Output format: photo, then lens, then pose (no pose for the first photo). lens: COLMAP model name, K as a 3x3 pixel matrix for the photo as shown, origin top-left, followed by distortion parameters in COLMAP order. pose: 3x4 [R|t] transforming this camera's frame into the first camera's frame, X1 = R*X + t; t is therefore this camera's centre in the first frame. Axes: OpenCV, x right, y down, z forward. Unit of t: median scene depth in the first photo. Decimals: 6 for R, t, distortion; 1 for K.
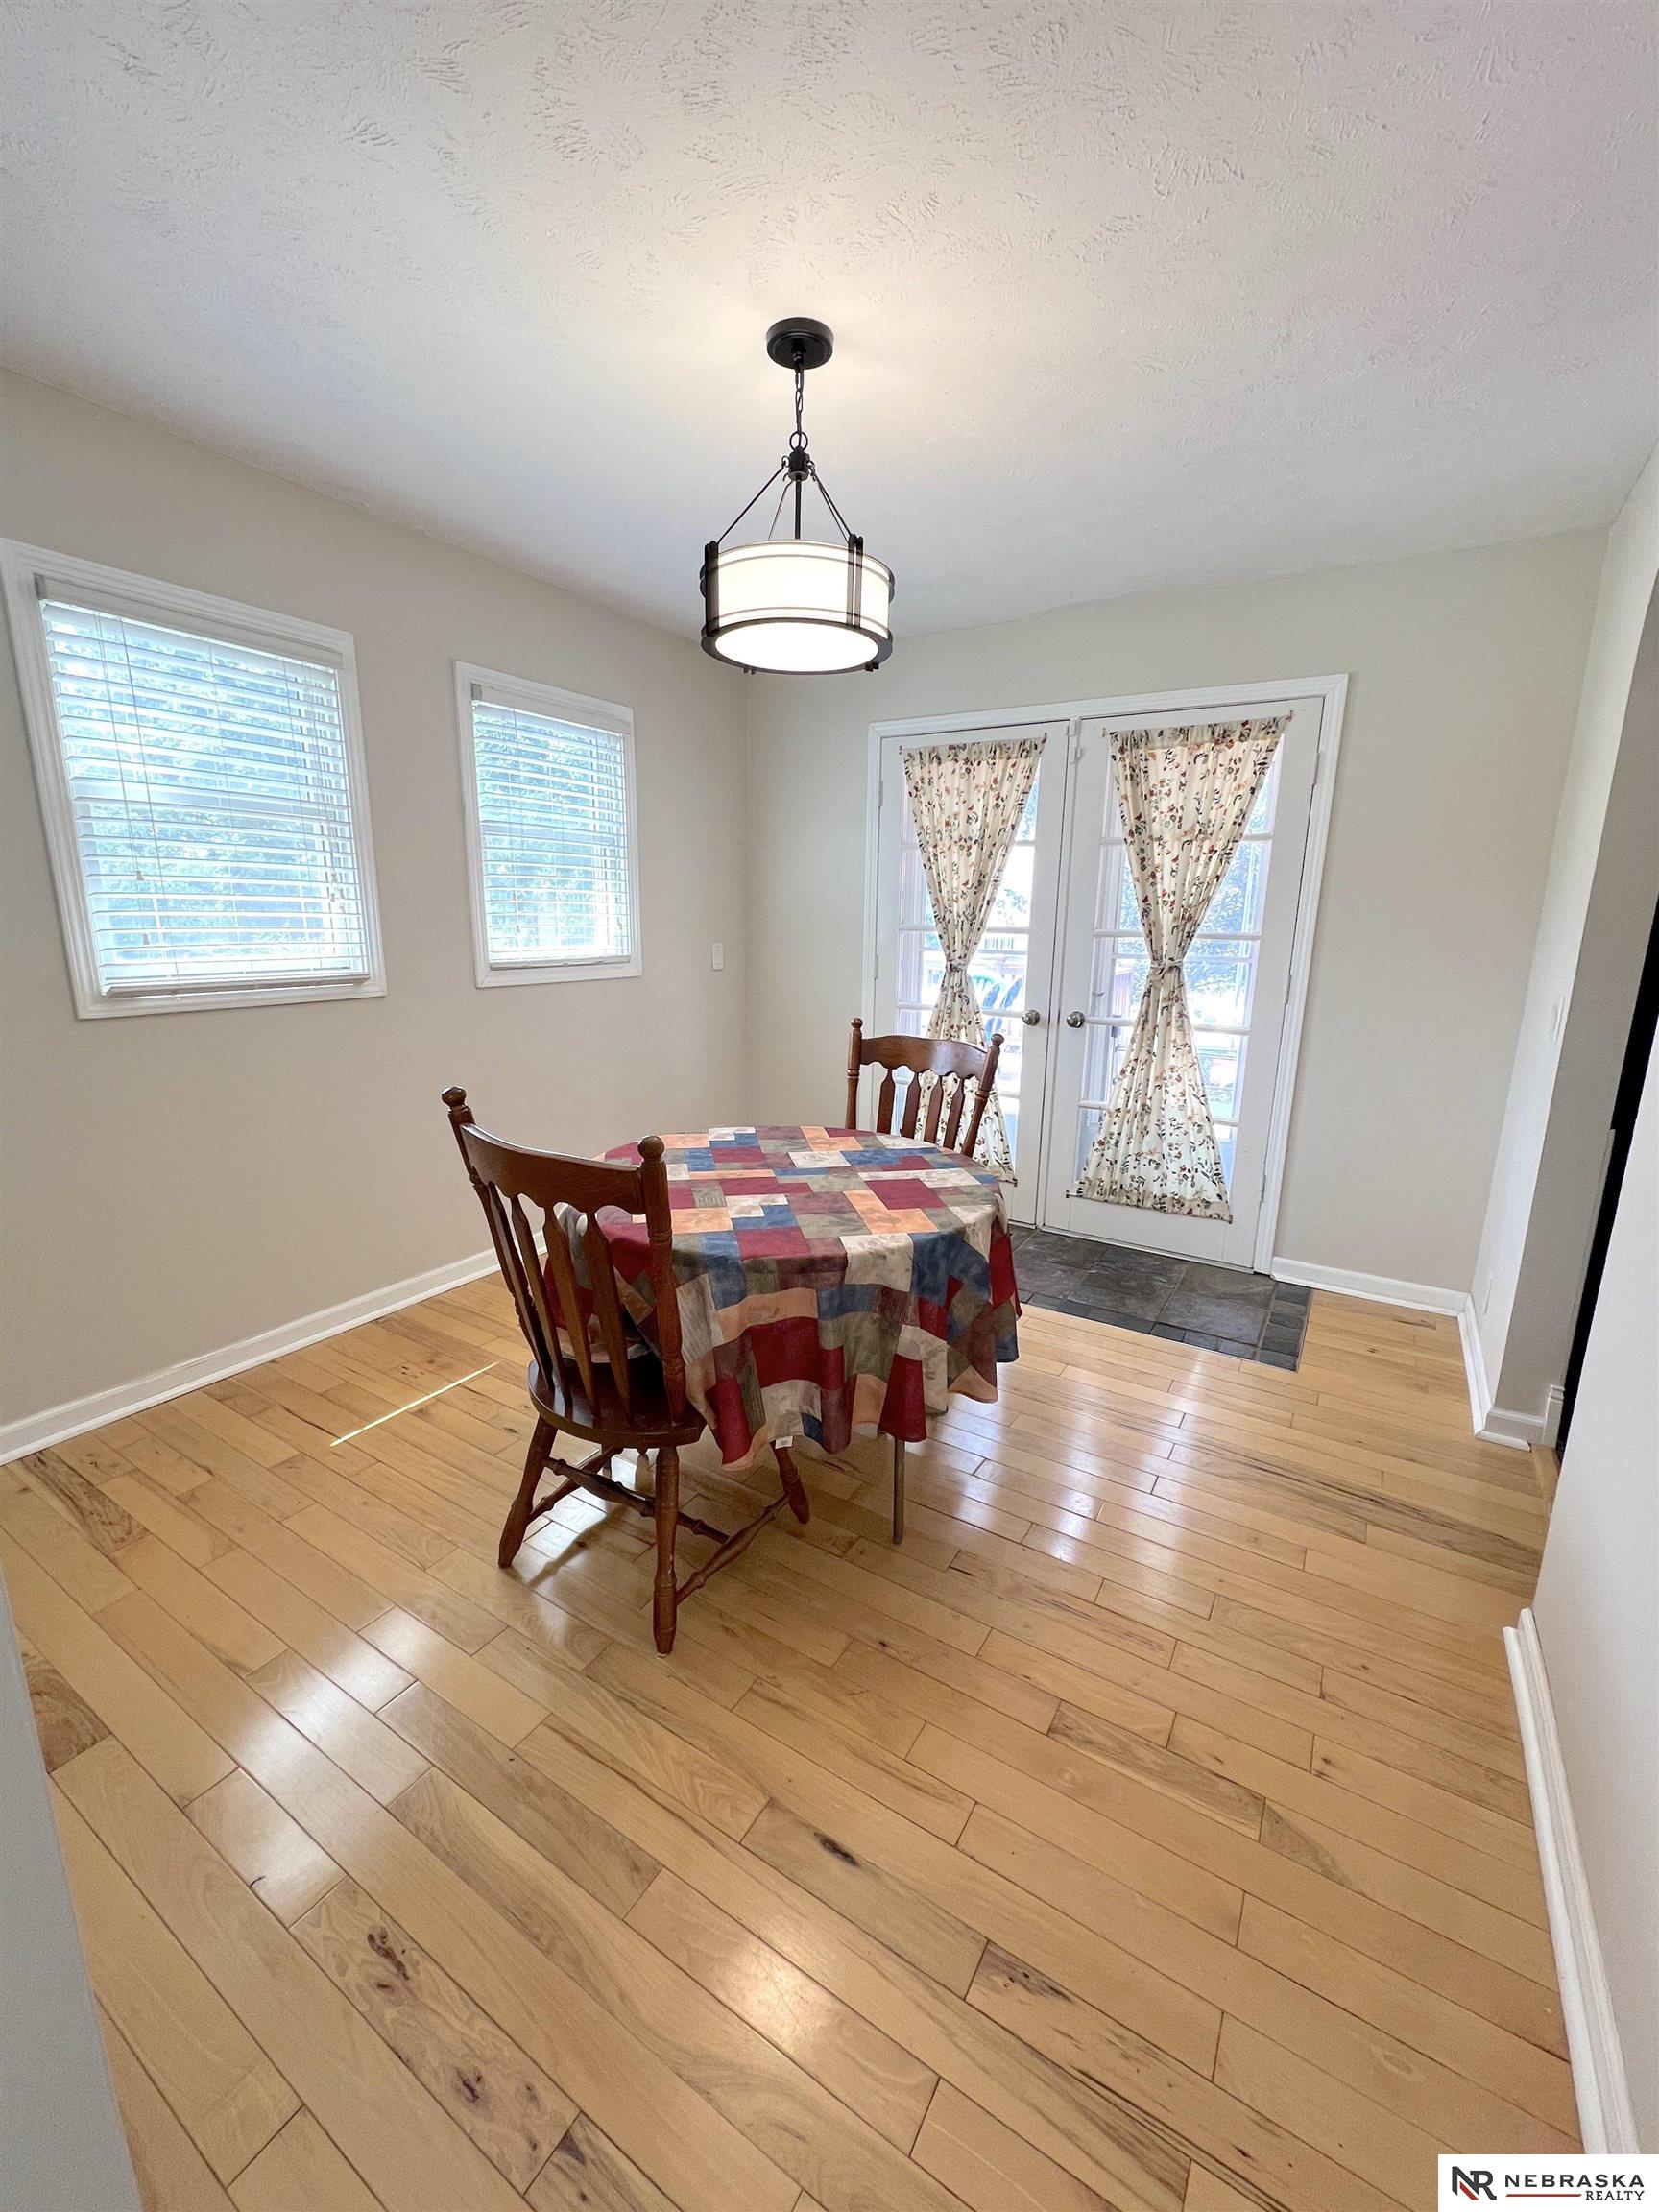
lens RADIAL K [[892.5, 0, 828.5], [0, 892.5, 1113.1], [0, 0, 1]] dist [0.000100, 0.000375]
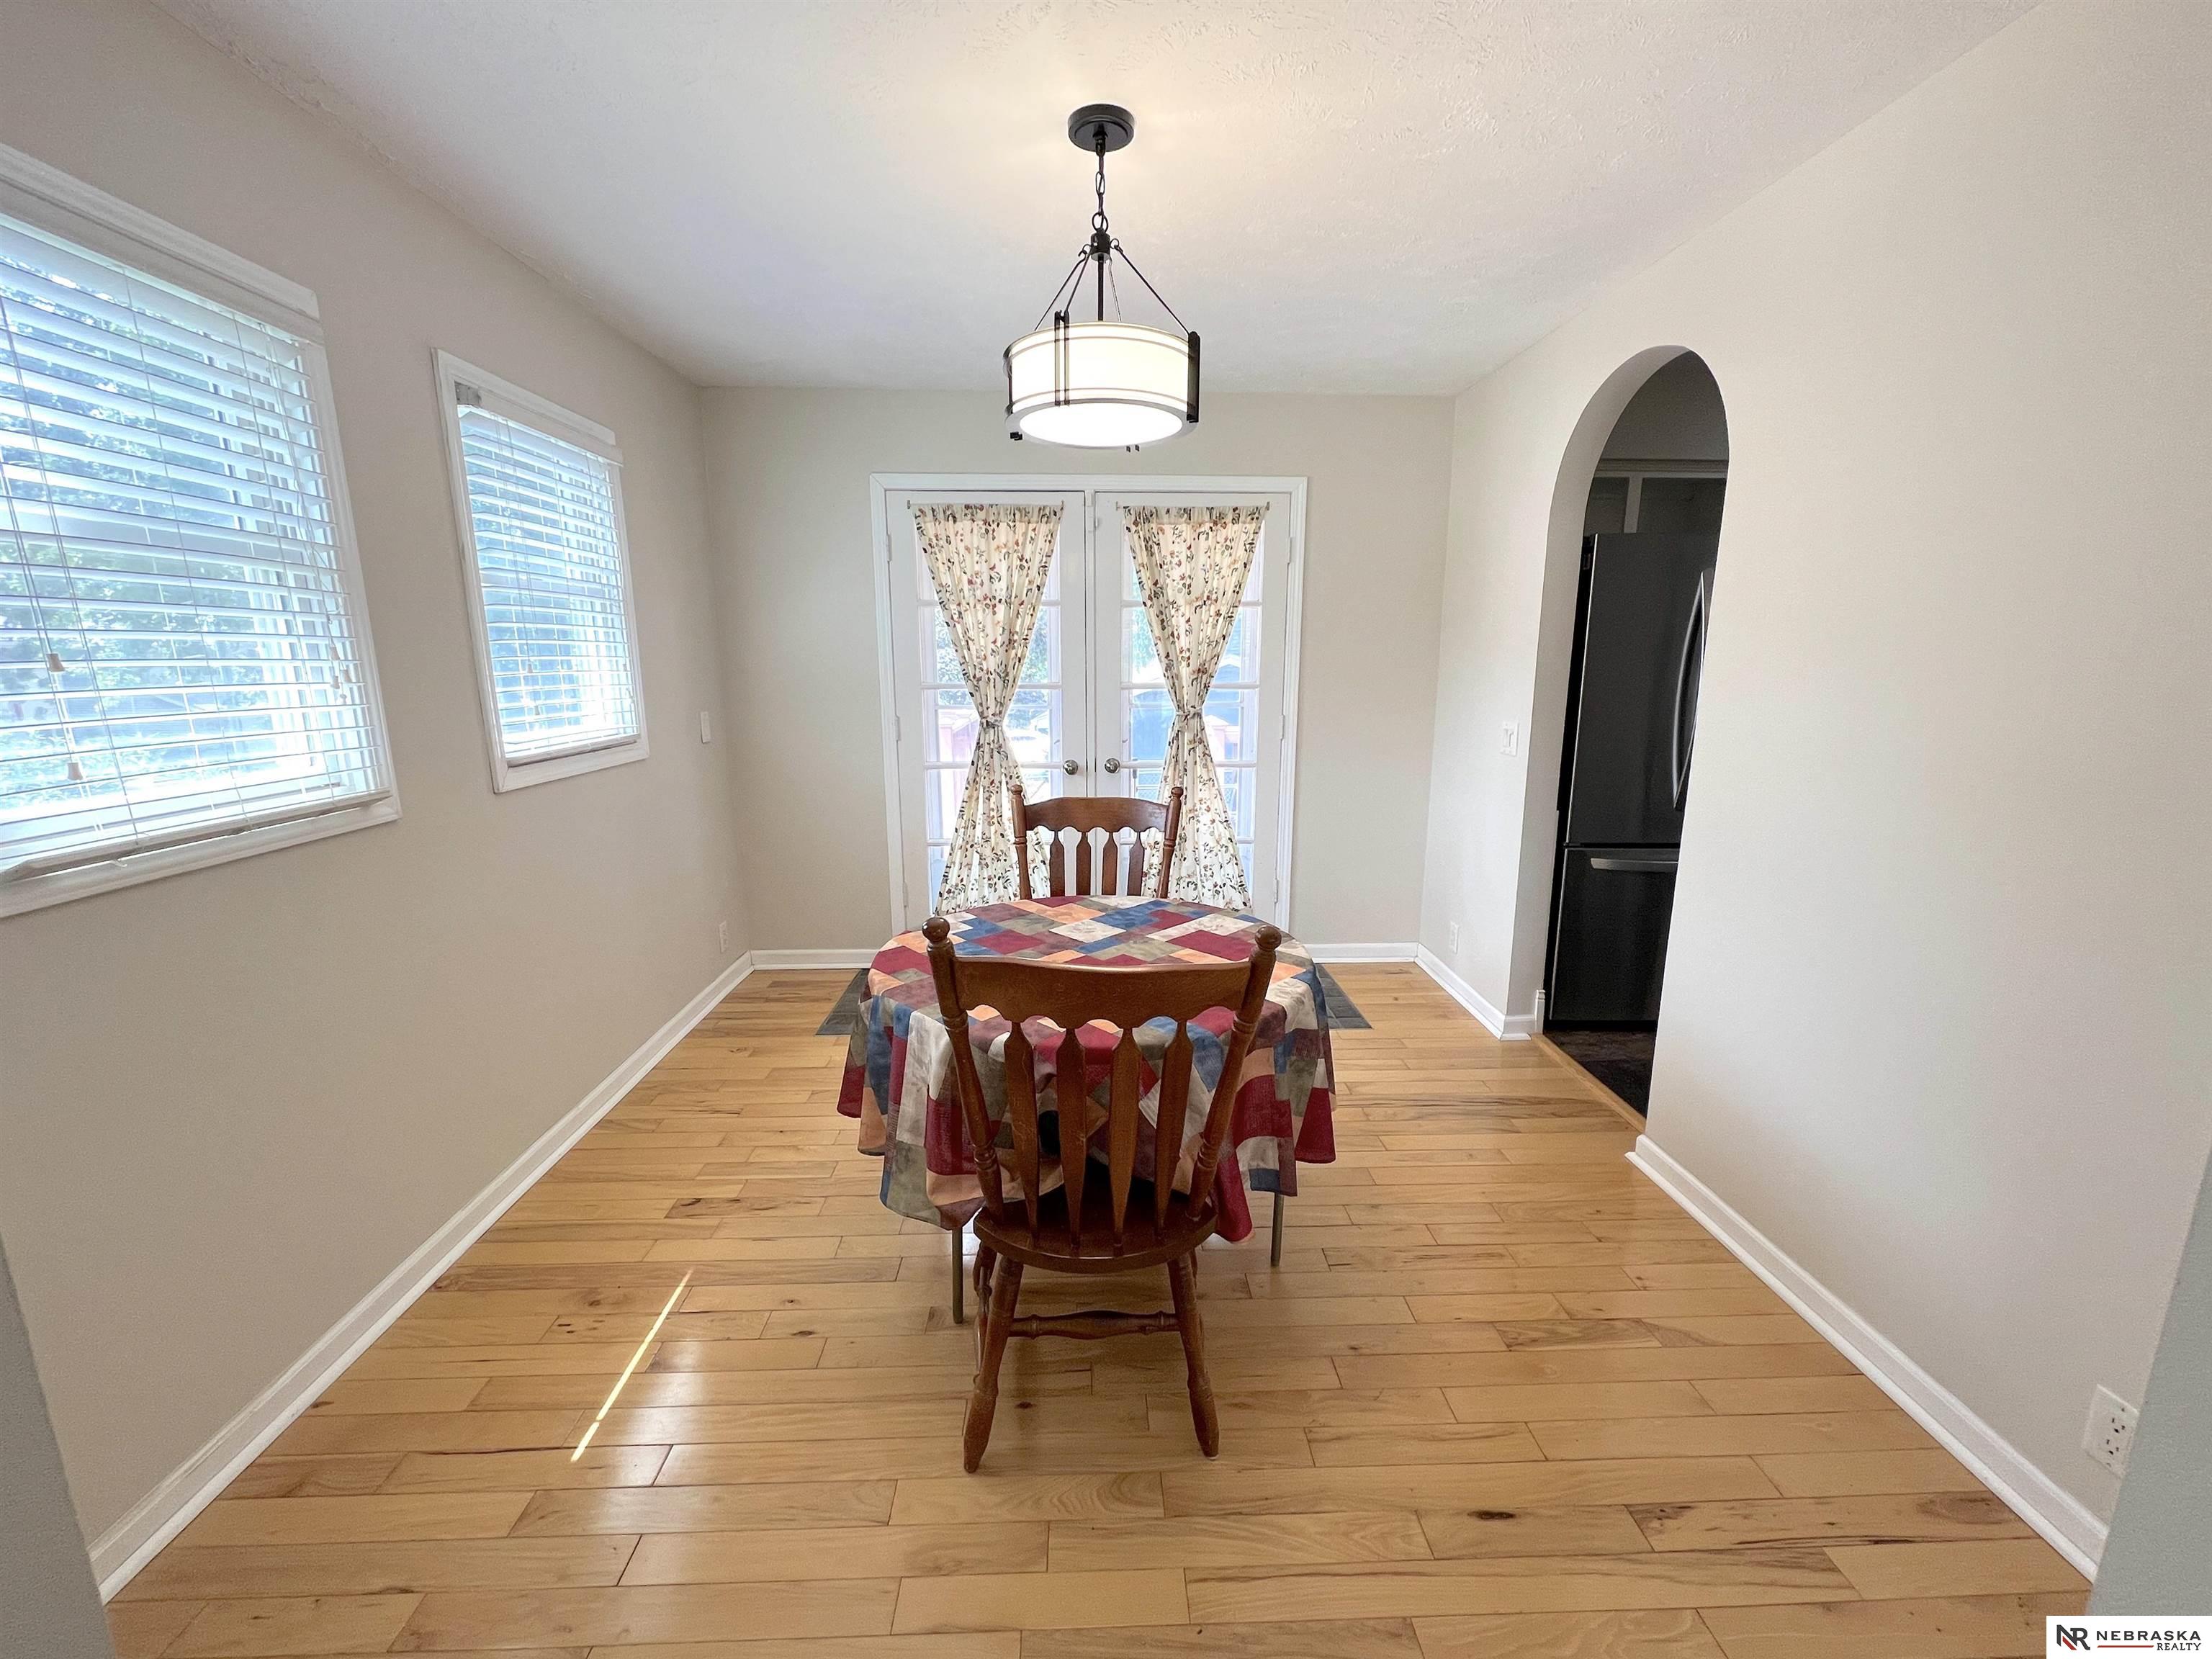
lens RADIAL K [[892.5, 0, 1109.5], [0, 892.5, 835.6], [0, 0, 1]] dist [0.000100, 0.000375]
pose [[0.827967, -0.128580, 0.545837, -0.494904], [0.138517, 0.990090, 0.023117, -0.068896], [-0.543400, 0.056468, 0.837573, 0.144250]]
